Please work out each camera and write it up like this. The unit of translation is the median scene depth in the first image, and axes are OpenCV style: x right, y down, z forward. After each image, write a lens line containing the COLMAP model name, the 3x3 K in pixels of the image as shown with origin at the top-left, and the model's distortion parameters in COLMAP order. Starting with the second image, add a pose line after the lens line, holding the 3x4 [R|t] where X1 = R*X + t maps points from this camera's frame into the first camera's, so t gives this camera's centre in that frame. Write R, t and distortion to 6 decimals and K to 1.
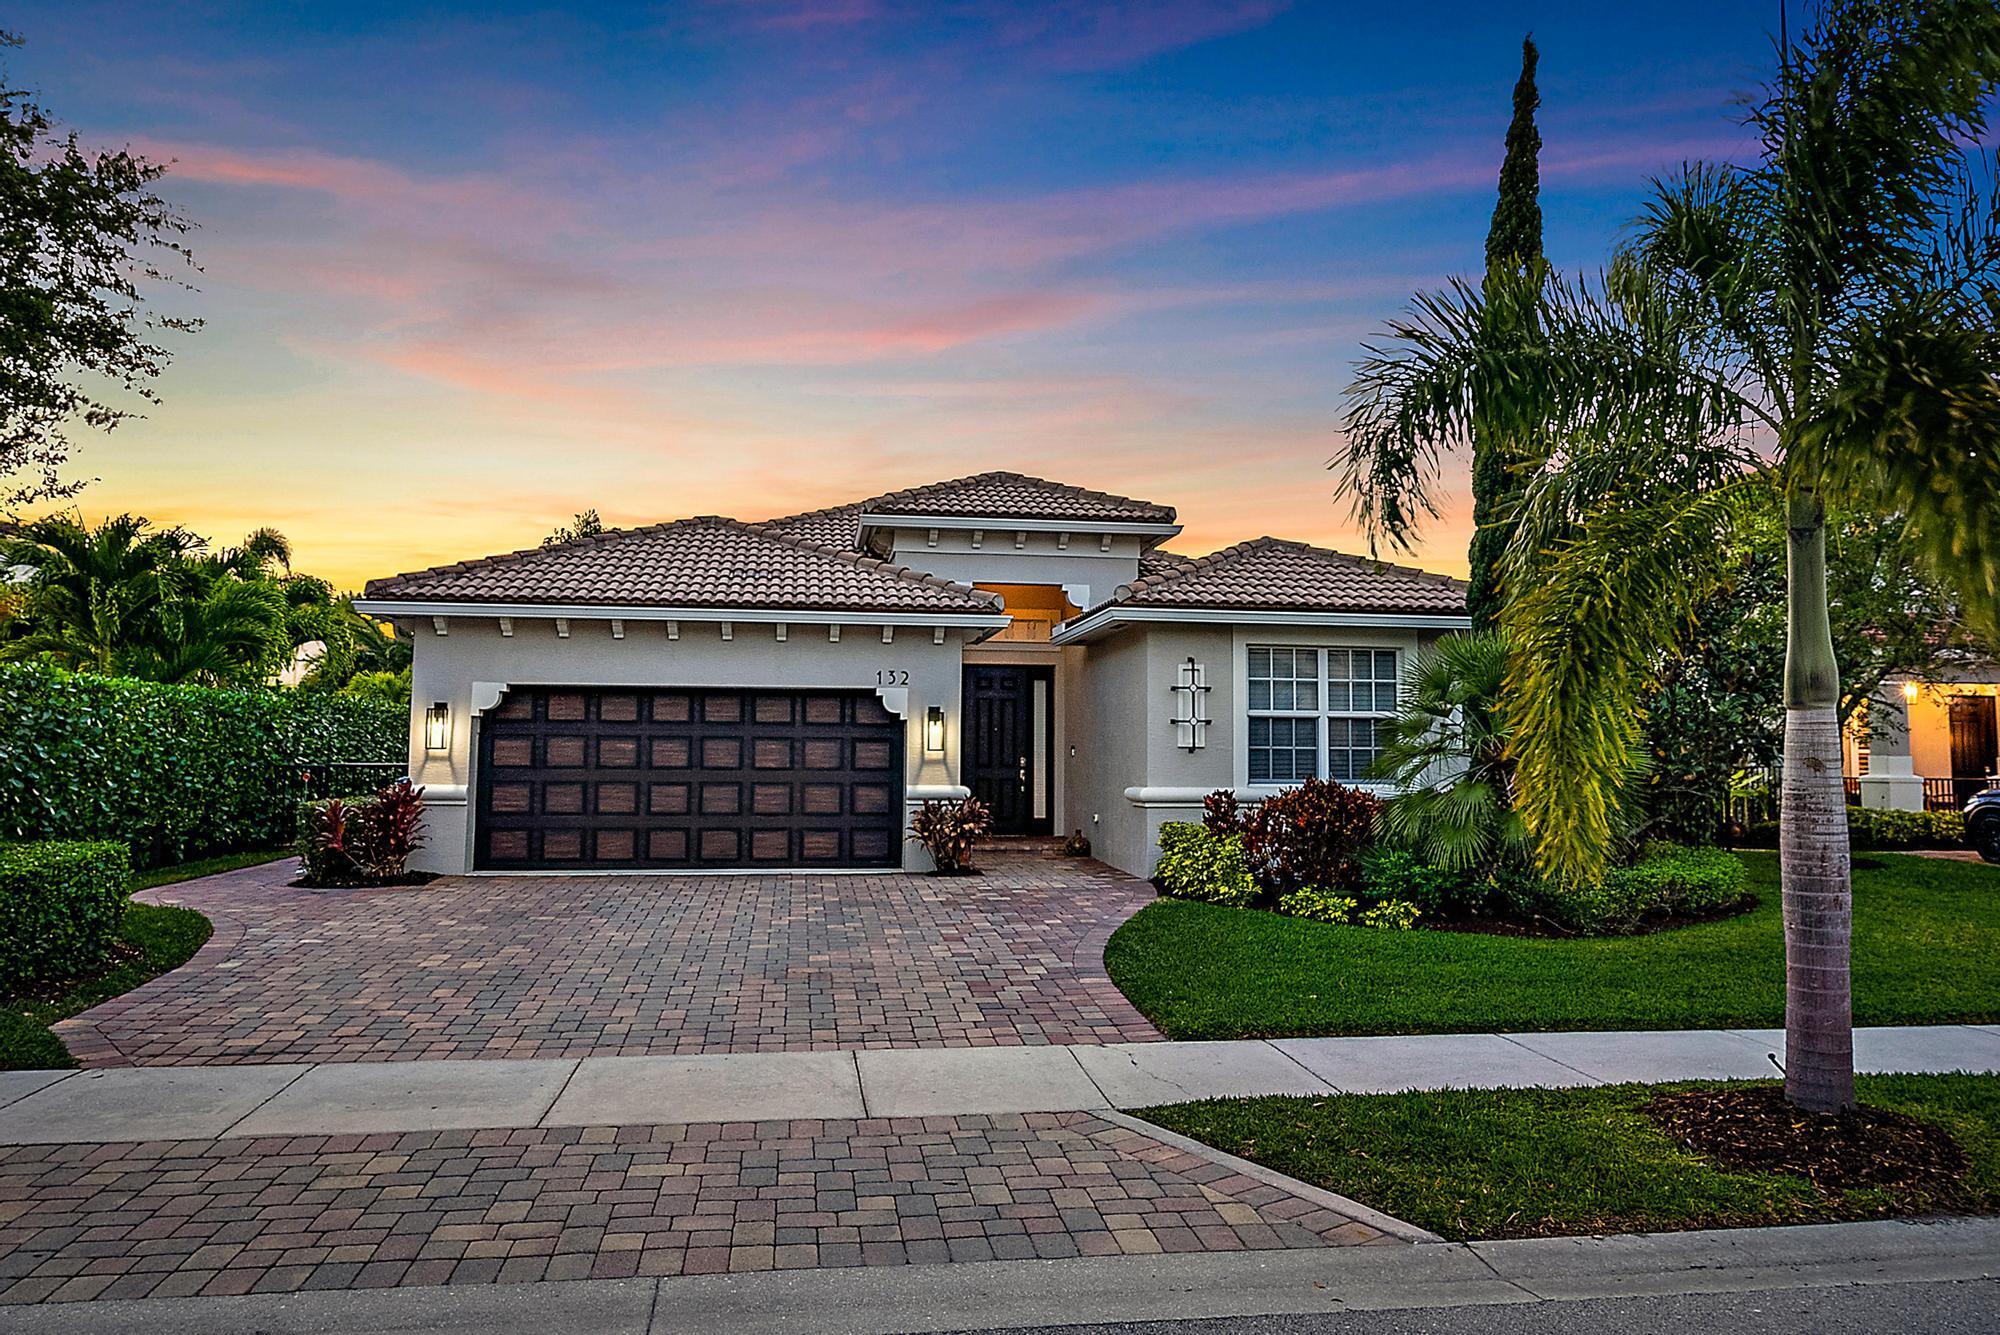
lens RADIAL K [[1387.2, 0, 1000.0], [0, 1387.2, 667.5], [0, 0, 1]] dist [-0.004936, 0.000298]
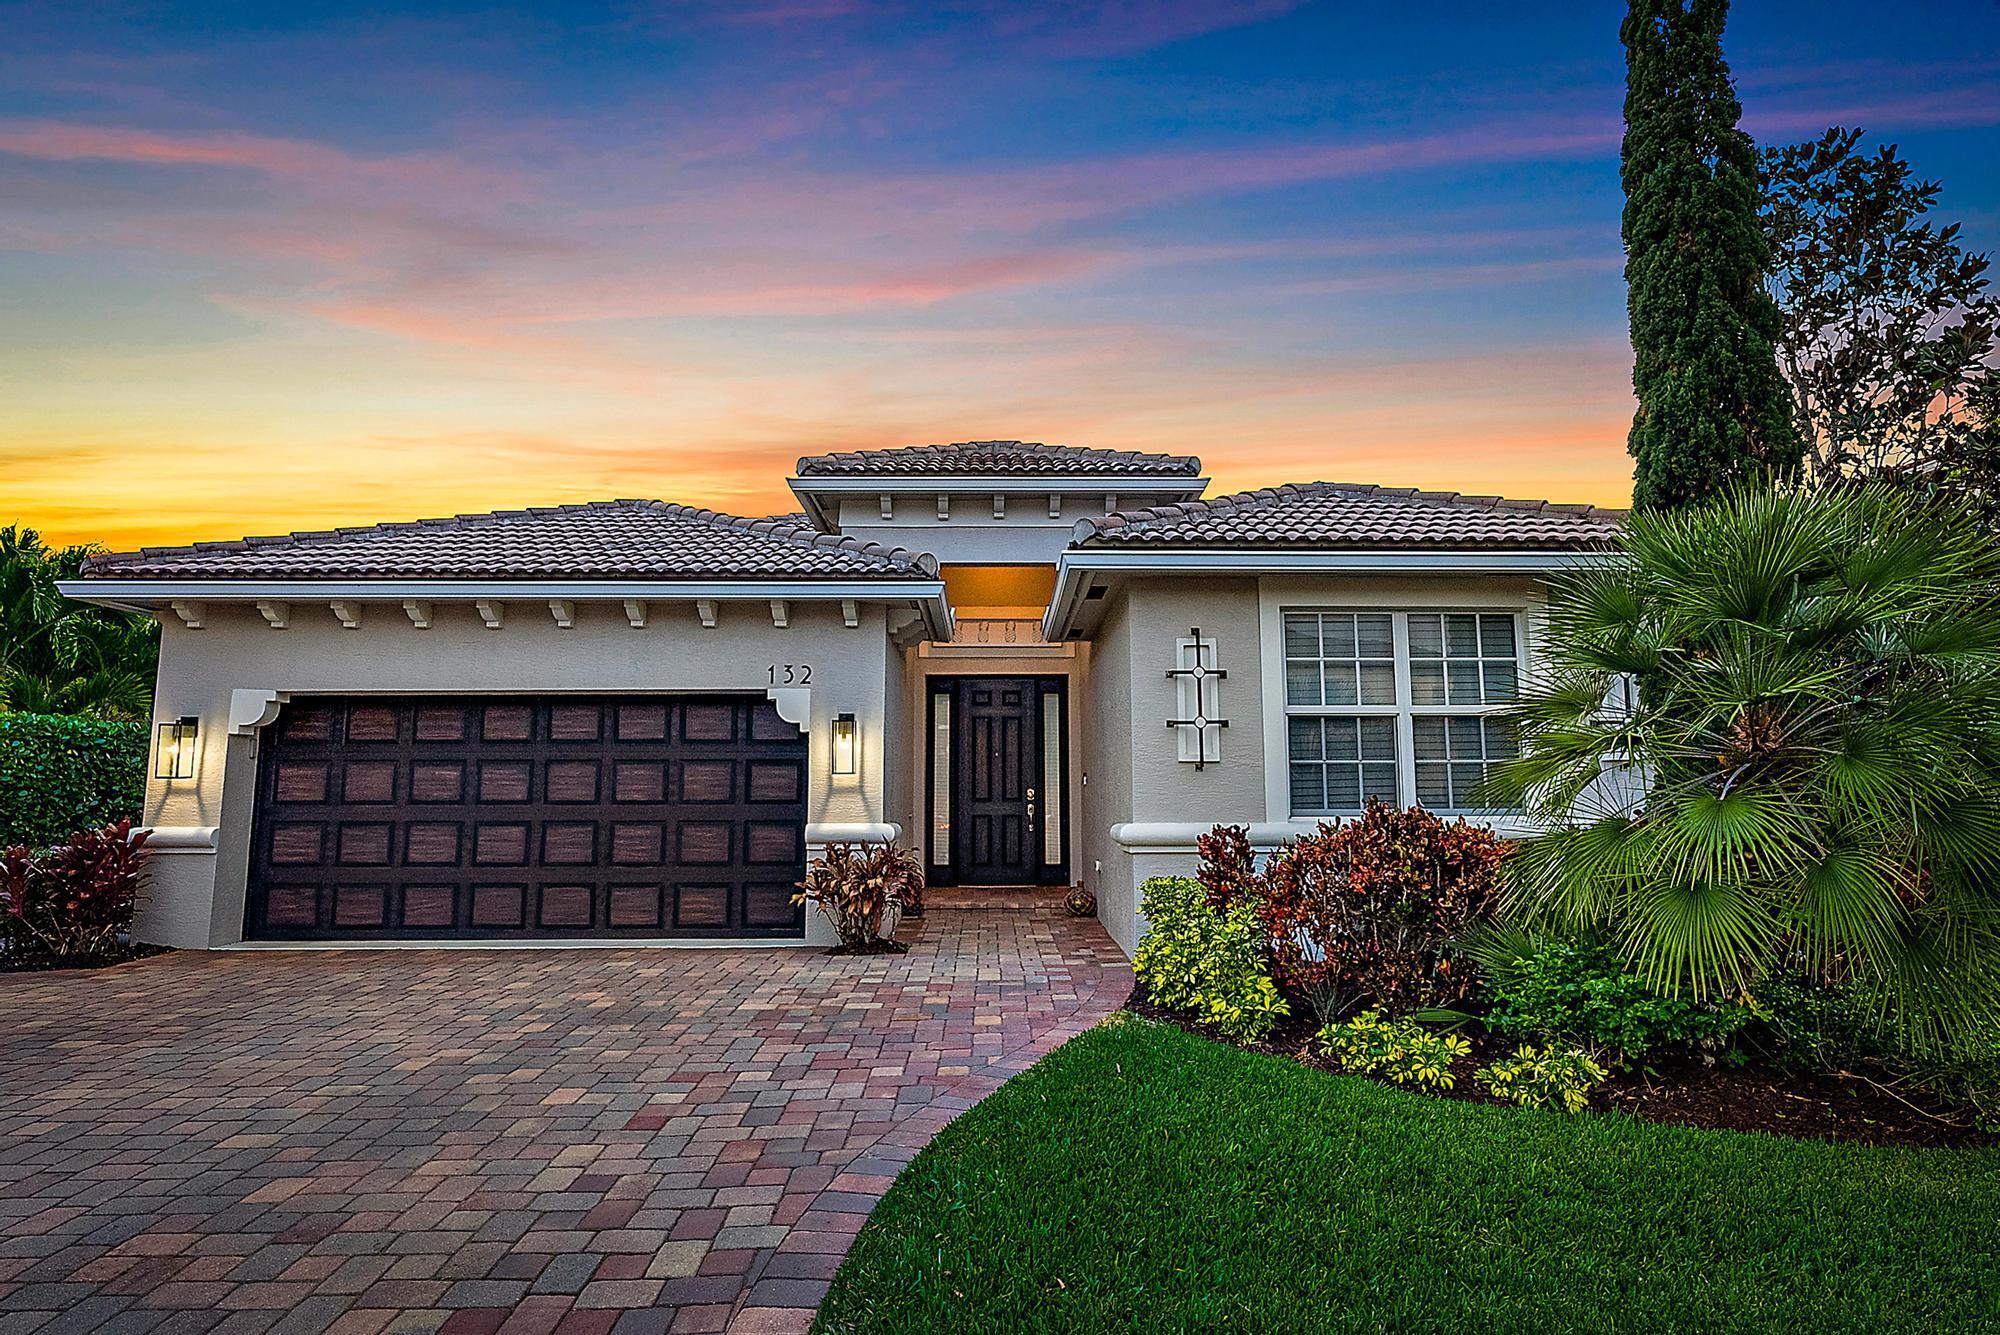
lens RADIAL K [[1135.6, 0, 1000.0], [0, 1135.6, 667.5], [0, 0, 1]] dist [-0.006033, 0.000611]
pose [[0.991218, -0.025716, -0.129711, 0.109769], [0.018588, 0.998265, -0.055868, 0.039055], [0.130923, 0.052966, 0.989977, 0.426340]]
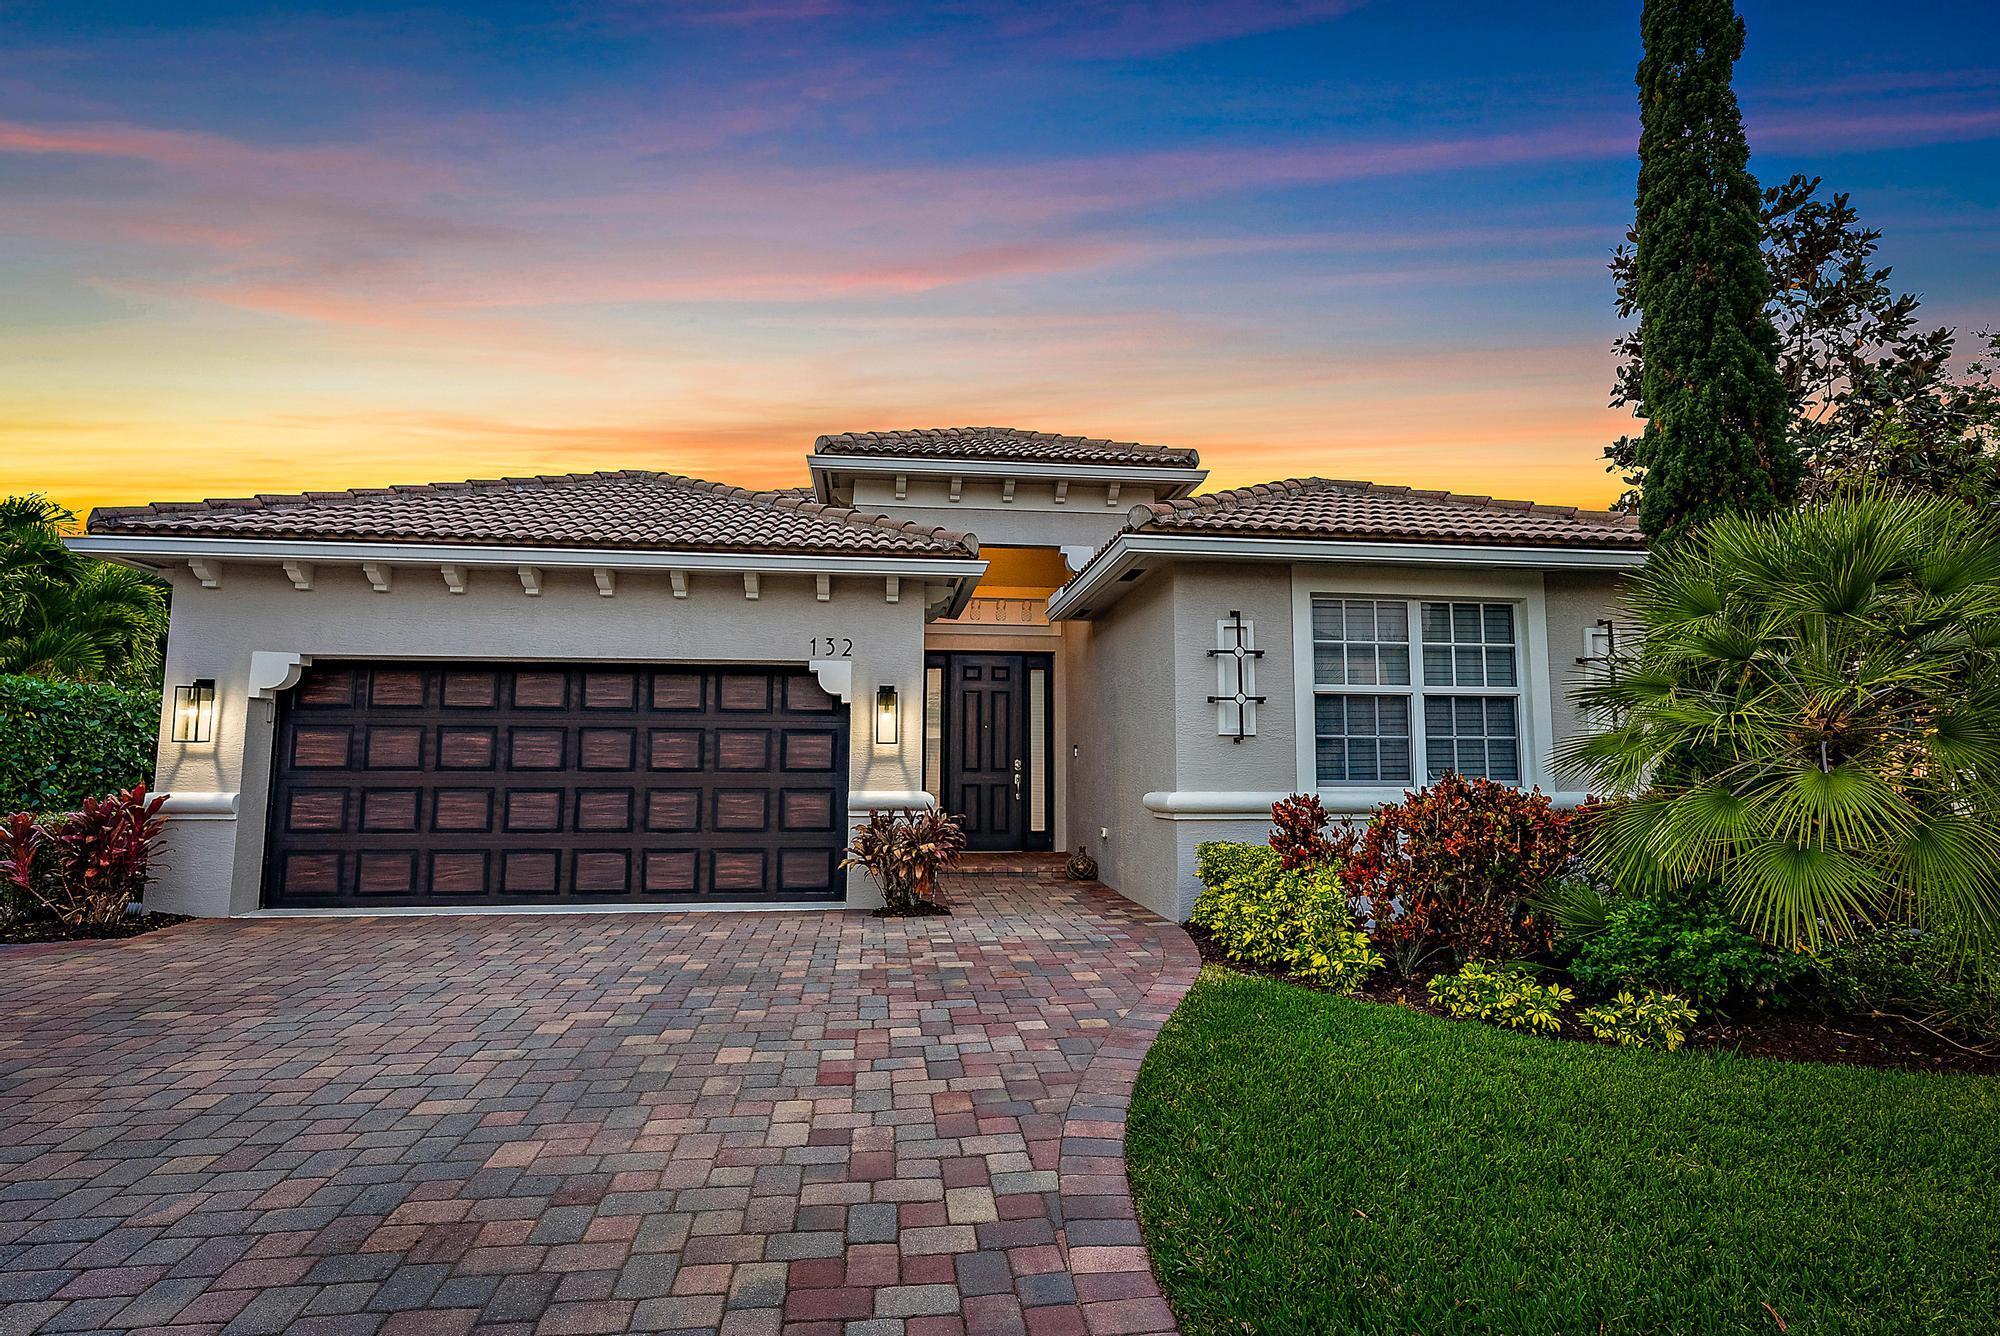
lens RADIAL K [[1081.1, 0, 1000.0], [0, 1081.1, 668.0], [0, 0, 1]] dist [0.004048, -0.000359]
pose [[0.999679, -0.006407, -0.024507, 0.028269], [0.005570, 0.999404, -0.034080, 0.039230], [0.024711, 0.033932, 0.999119, 0.419974]]
